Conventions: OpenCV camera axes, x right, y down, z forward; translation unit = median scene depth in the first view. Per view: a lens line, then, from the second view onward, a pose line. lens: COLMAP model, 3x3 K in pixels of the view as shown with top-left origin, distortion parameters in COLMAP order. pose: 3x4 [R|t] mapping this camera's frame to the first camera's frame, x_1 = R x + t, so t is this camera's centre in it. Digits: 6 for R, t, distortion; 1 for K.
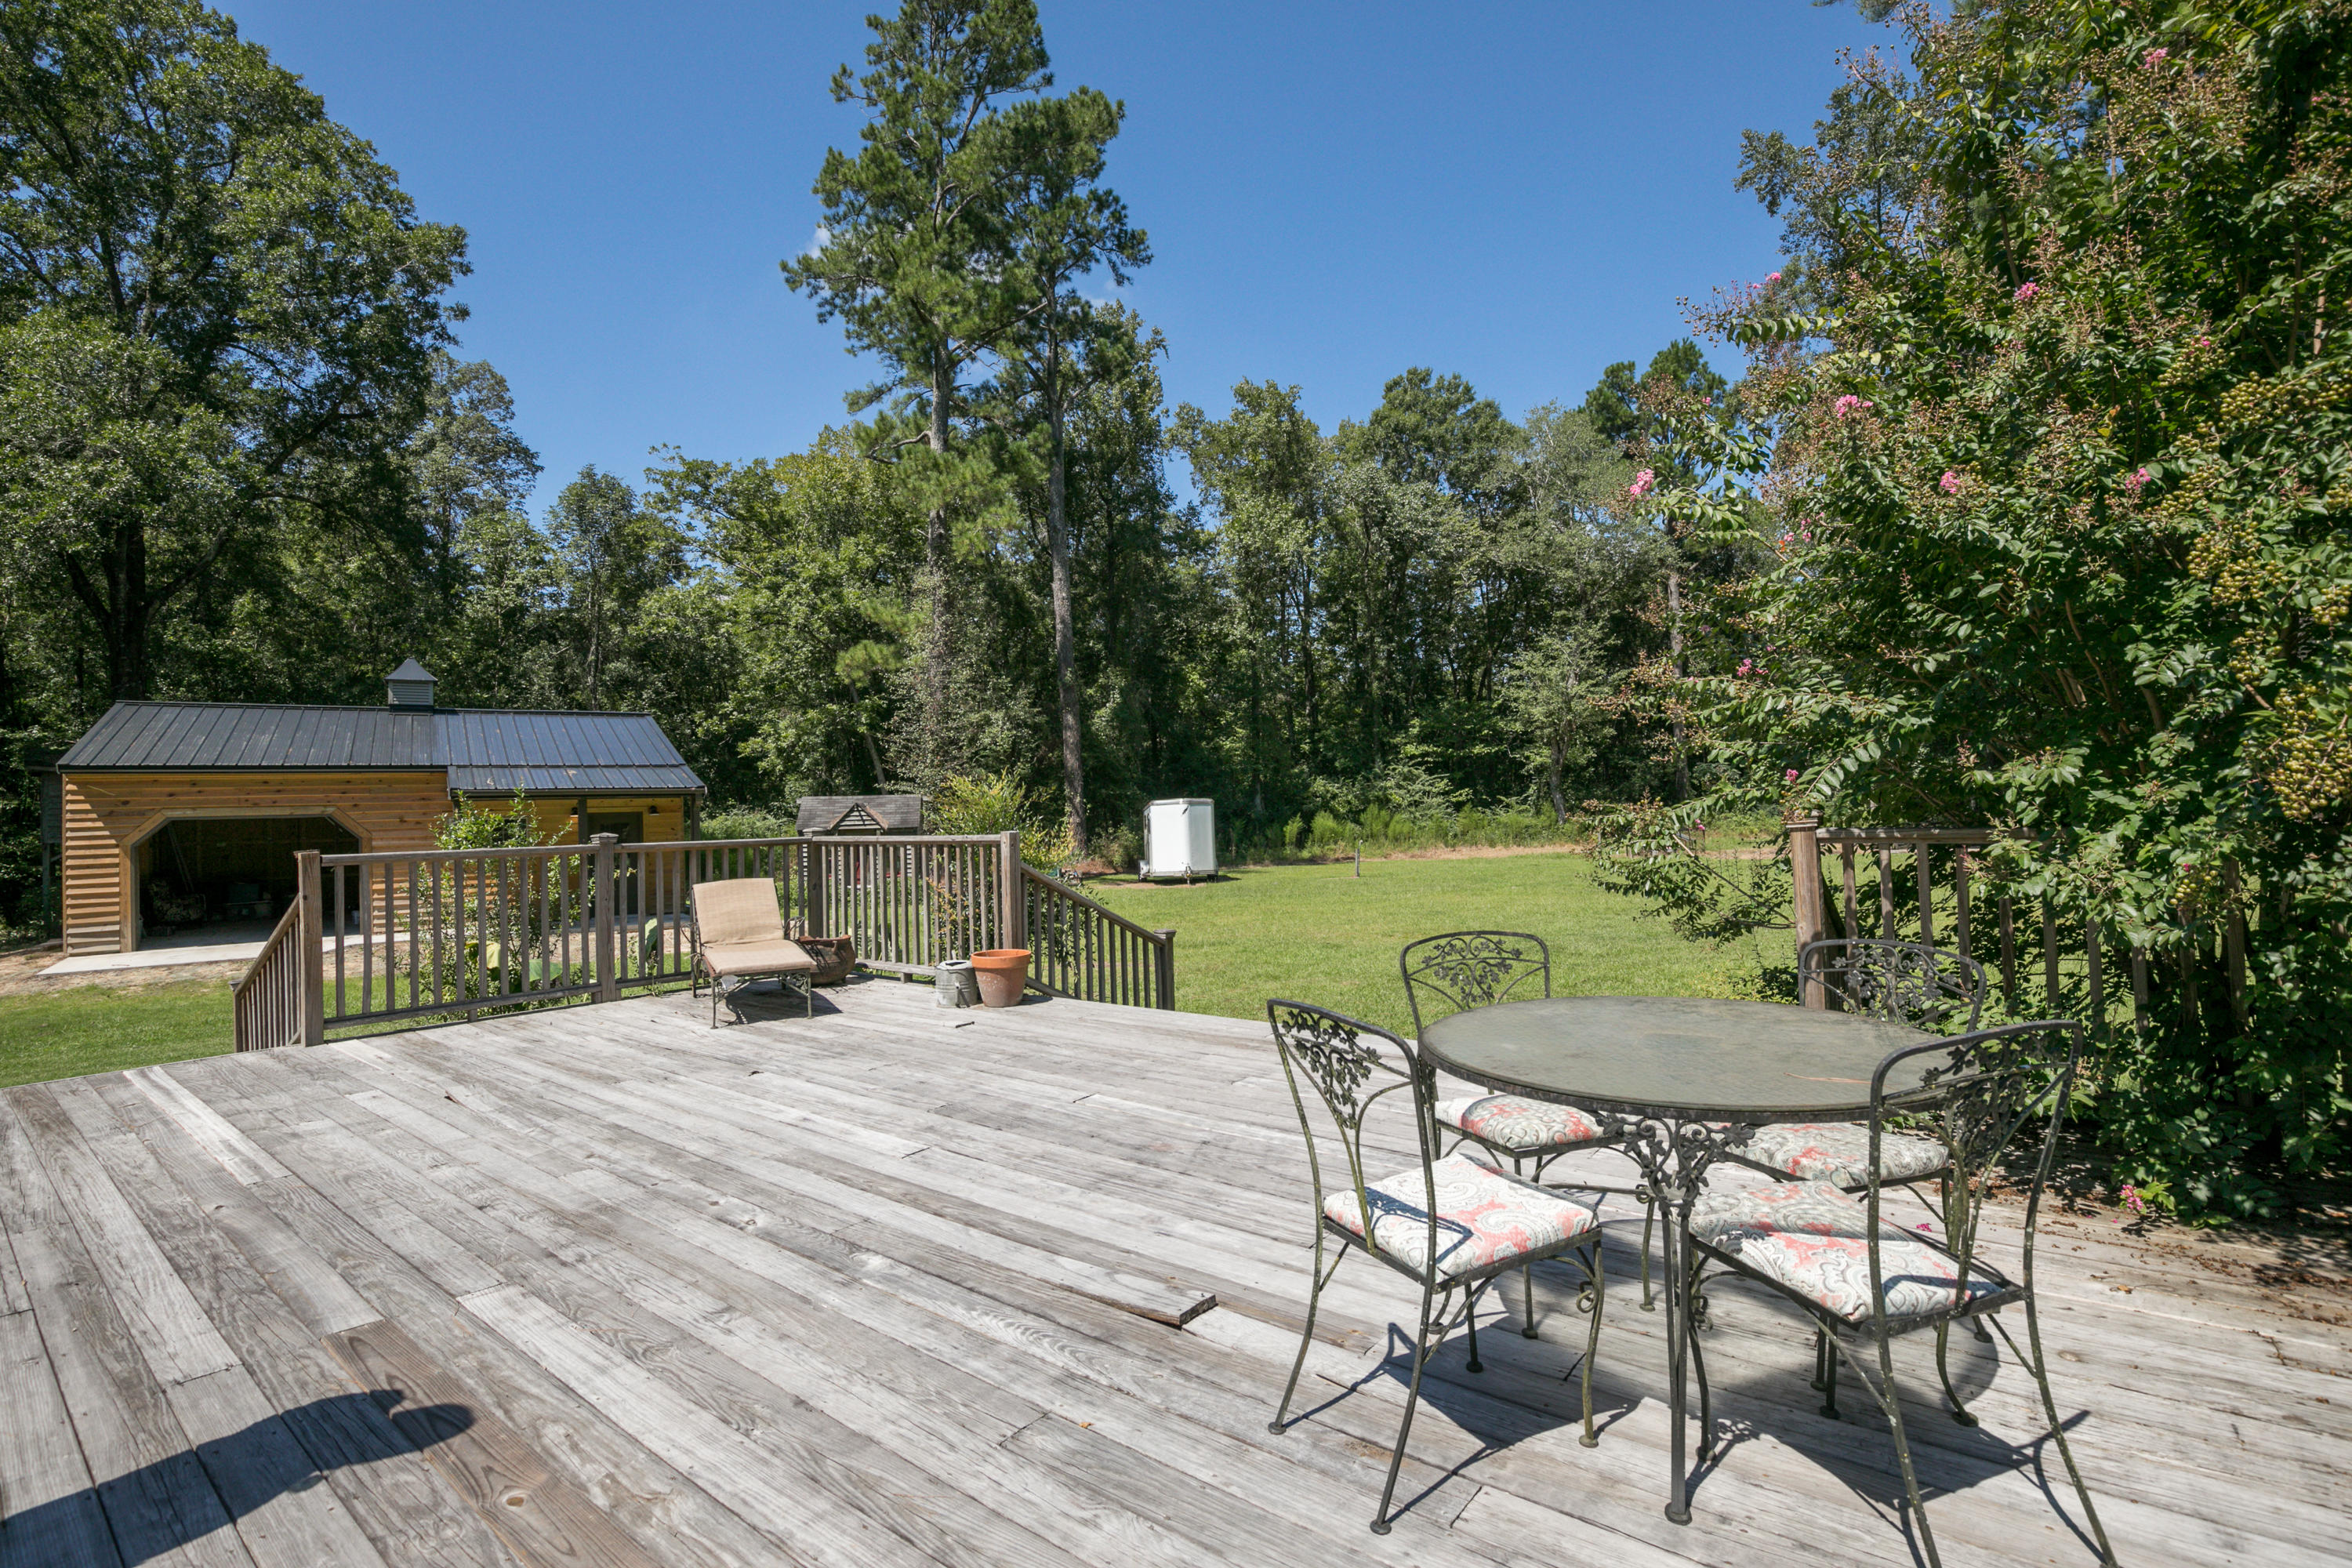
lens RADIAL K [[1096.0, 0, 1183.2], [0, 1096.0, 777.1], [0, 0, 1]] dist [-0.030481, 0.004032]
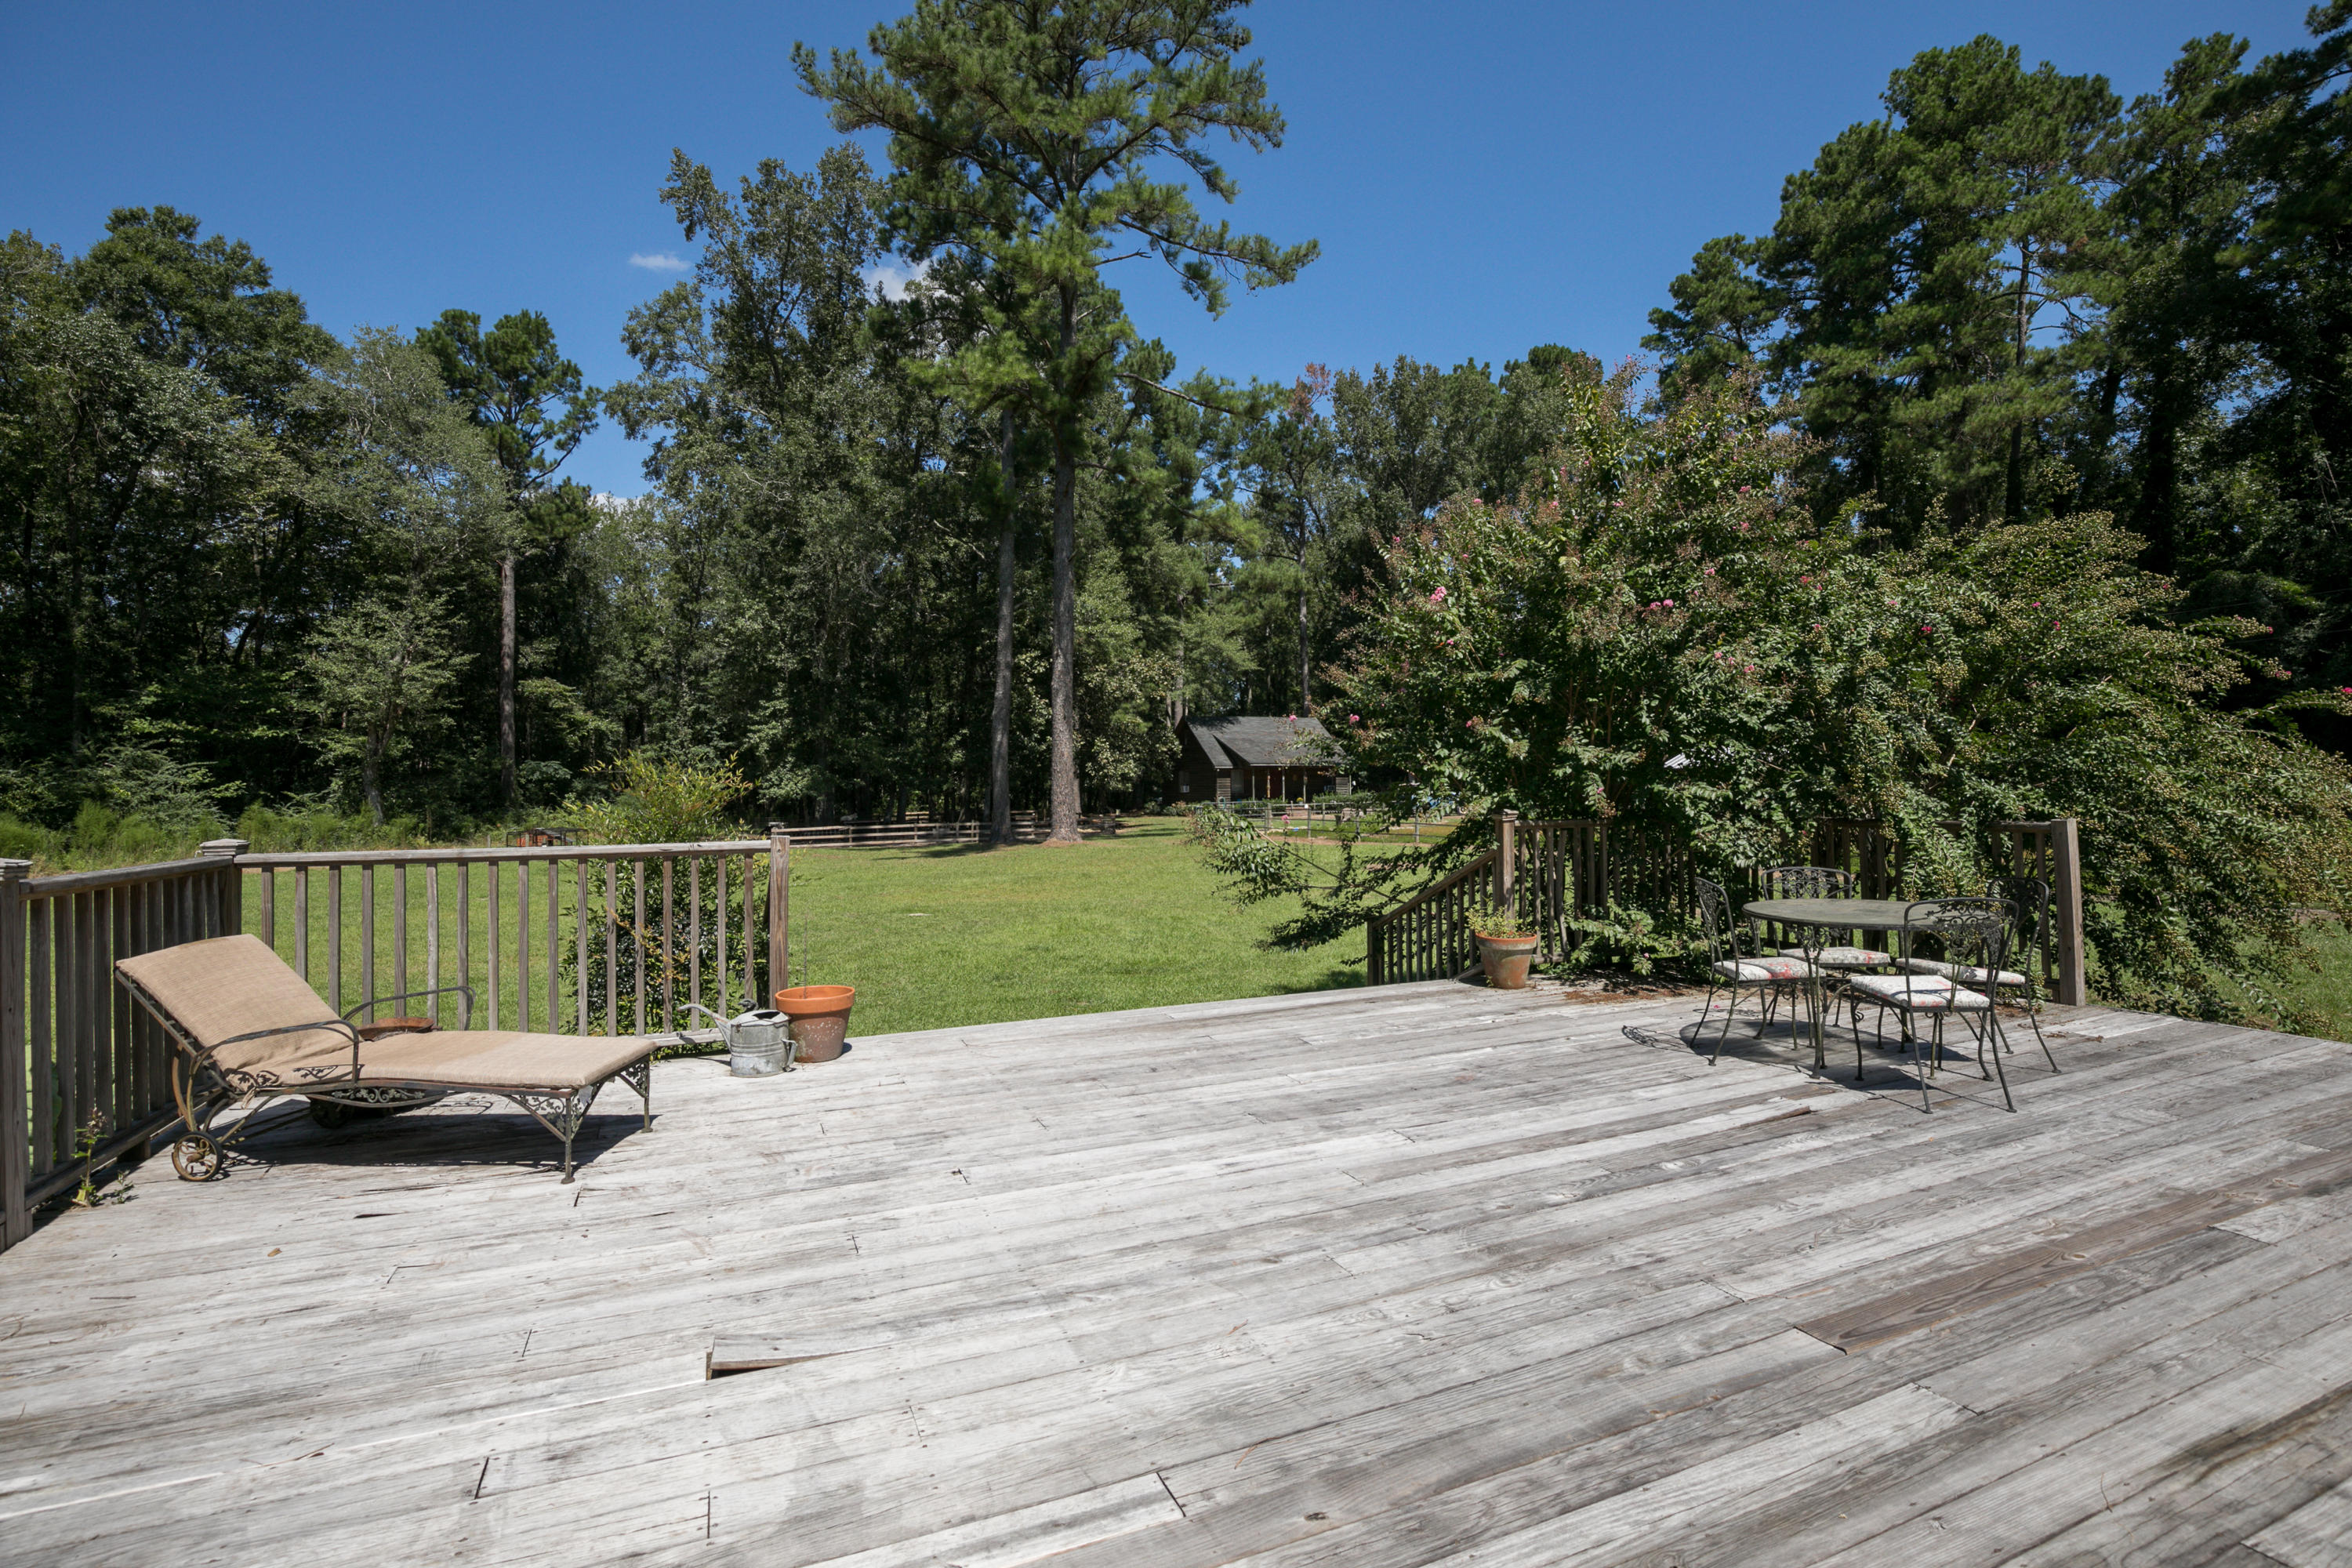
lens RADIAL K [[1096.0, 0, 1179.1], [0, 1096.0, 784.7], [0, 0, 1]] dist [-0.030481, 0.004032]
pose [[0.459942, 0.020773, 0.887706, -0.895009], [-0.027236, 0.999586, -0.009280, 0.015253], [-0.887531, -0.019909, 0.460317, 0.499703]]
